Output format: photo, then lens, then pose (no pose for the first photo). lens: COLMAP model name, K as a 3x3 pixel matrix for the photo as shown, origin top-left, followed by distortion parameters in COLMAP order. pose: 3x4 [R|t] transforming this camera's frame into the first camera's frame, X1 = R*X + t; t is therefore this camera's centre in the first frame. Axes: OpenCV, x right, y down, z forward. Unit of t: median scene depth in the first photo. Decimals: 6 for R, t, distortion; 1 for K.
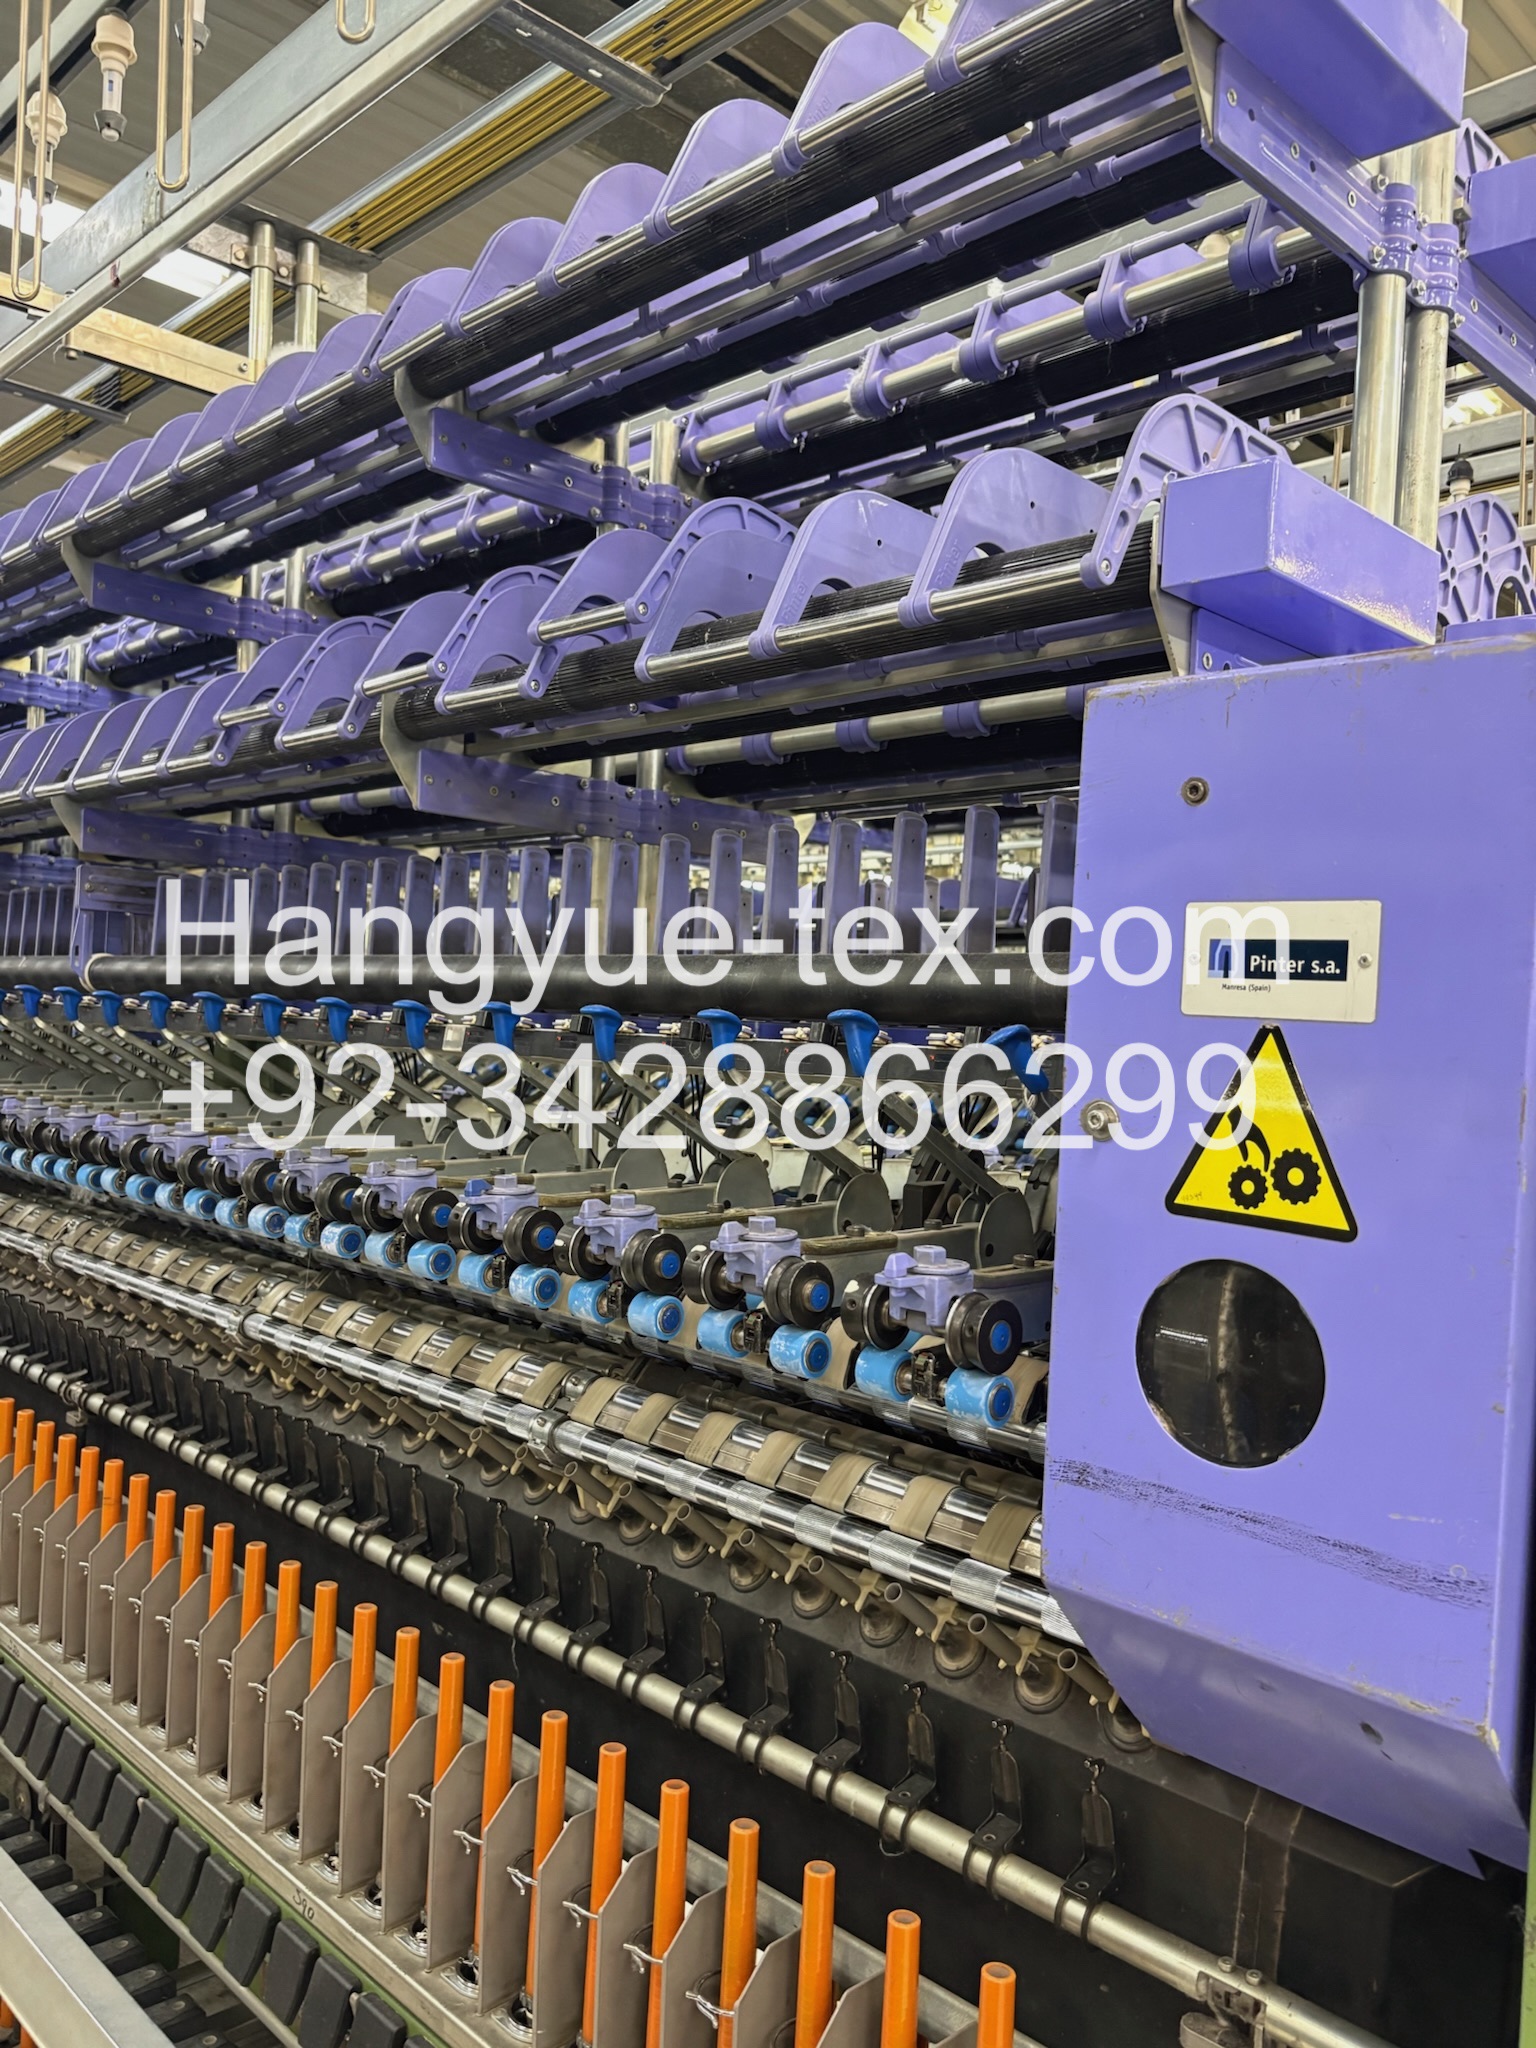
lens RADIAL K [[1572.3, 0, 697.5], [0, 1572.3, 1073.9], [0, 0, 1]] dist [0.003886, -0.002221]
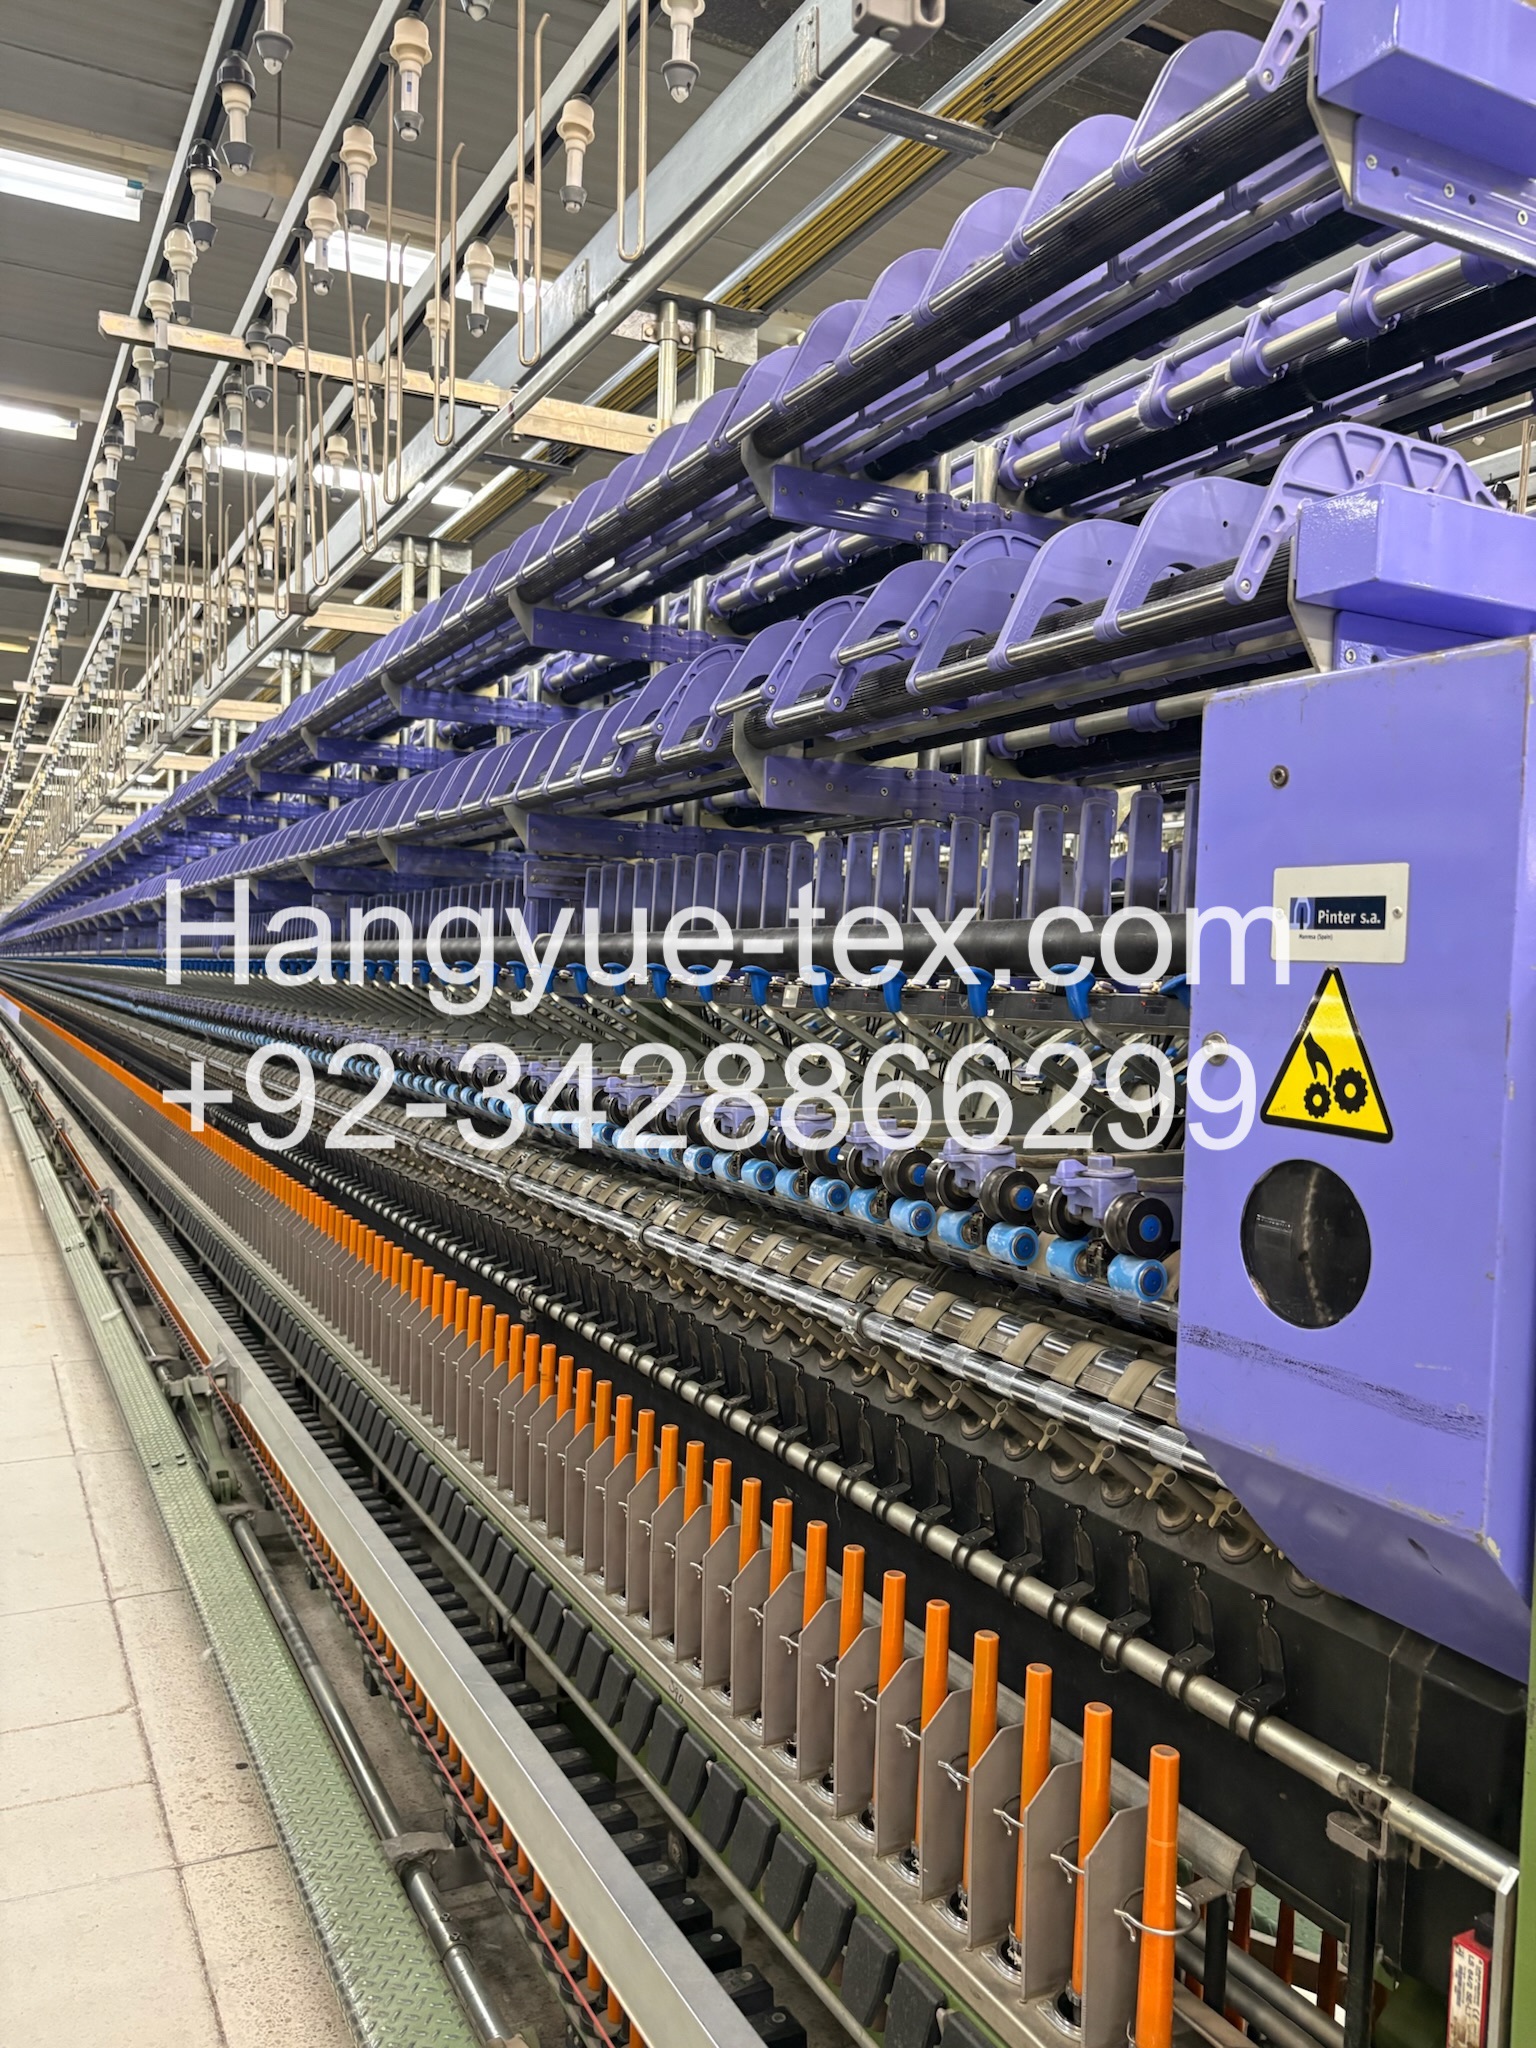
lens RADIAL K [[1570.5, 0, 756.7], [0, 1570.5, 1052.9], [0, 0, 1]] dist [0.029616, -0.035138]
pose [[0.961958, -0.008032, -0.273081, 0.128659], [0.010711, 0.999908, 0.008318, 0.009857], [0.272989, -0.010926, 0.961955, -0.141831]]
